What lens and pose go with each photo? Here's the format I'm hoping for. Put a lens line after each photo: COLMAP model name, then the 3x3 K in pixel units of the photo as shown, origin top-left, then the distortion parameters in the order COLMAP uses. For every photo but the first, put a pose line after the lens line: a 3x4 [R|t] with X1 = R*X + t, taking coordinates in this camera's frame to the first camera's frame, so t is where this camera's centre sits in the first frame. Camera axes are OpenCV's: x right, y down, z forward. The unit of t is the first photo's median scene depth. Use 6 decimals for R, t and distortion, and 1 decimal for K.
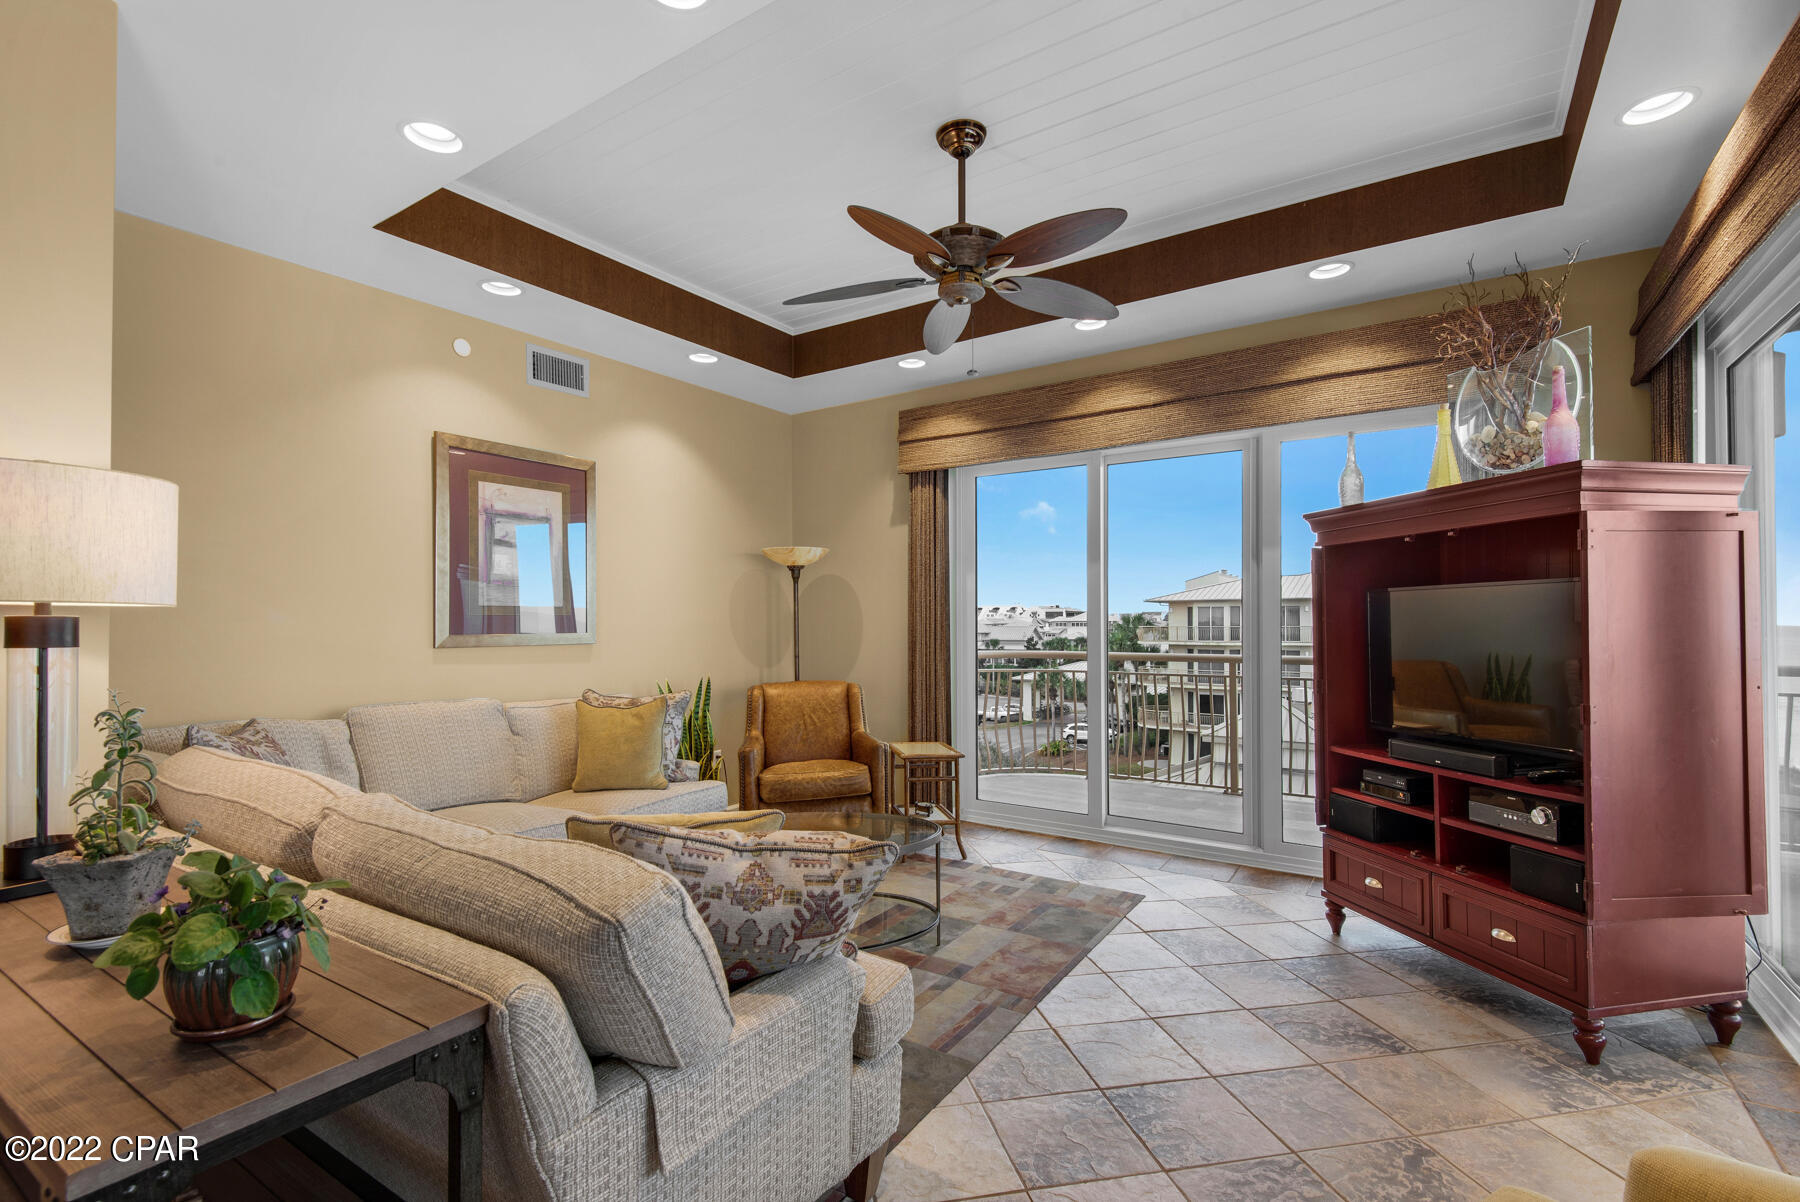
lens RADIAL K [[829.1, 0, 897.6], [0, 829.1, 605.9], [0, 0, 1]] dist [0.019923, -0.007677]
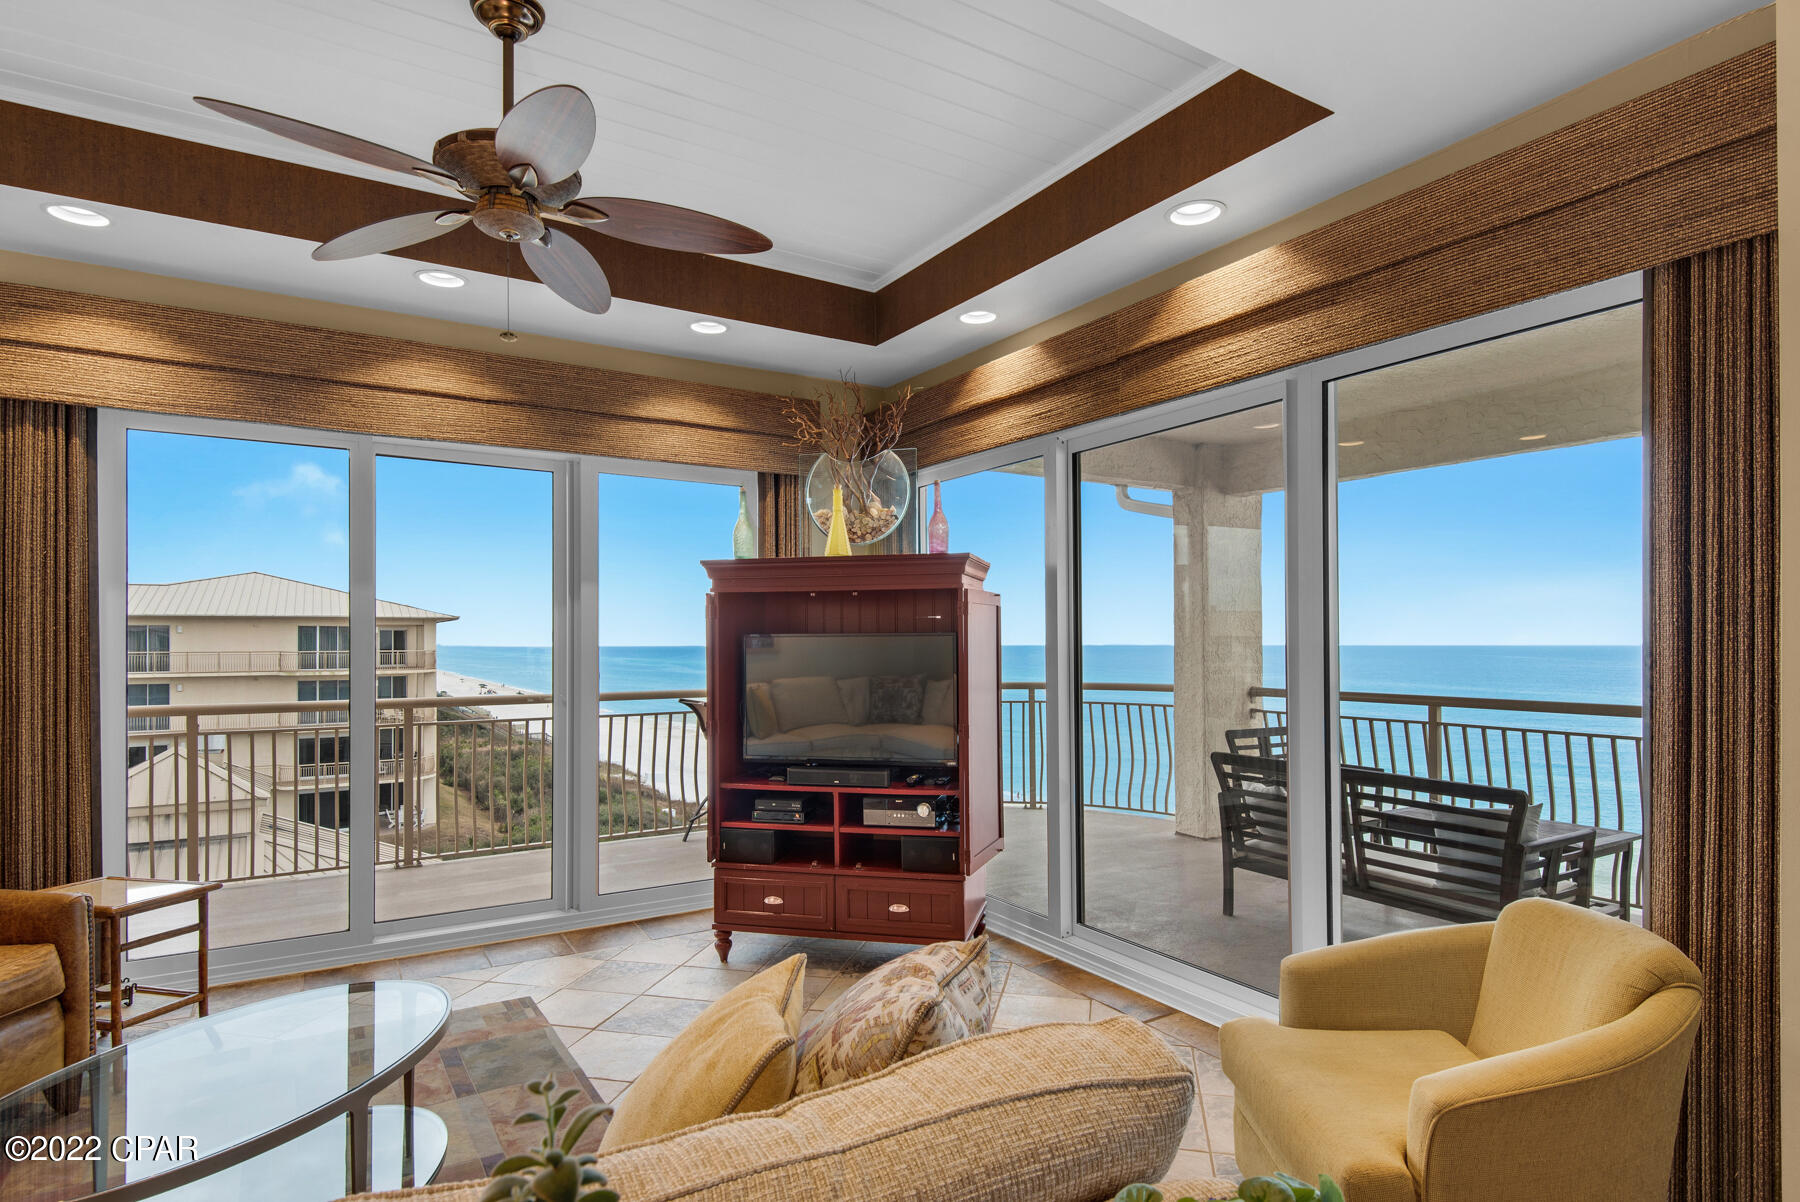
lens RADIAL K [[920.5, 0, 904.9], [0, 920.5, 637.3], [0, 0, 1]] dist [0.017423, -0.004155]
pose [[0.418060, 0.011493, 0.908347, -0.433369], [-0.014748, 0.999874, -0.005863, -0.011980], [-0.908300, -0.010946, 0.418177, 0.305625]]
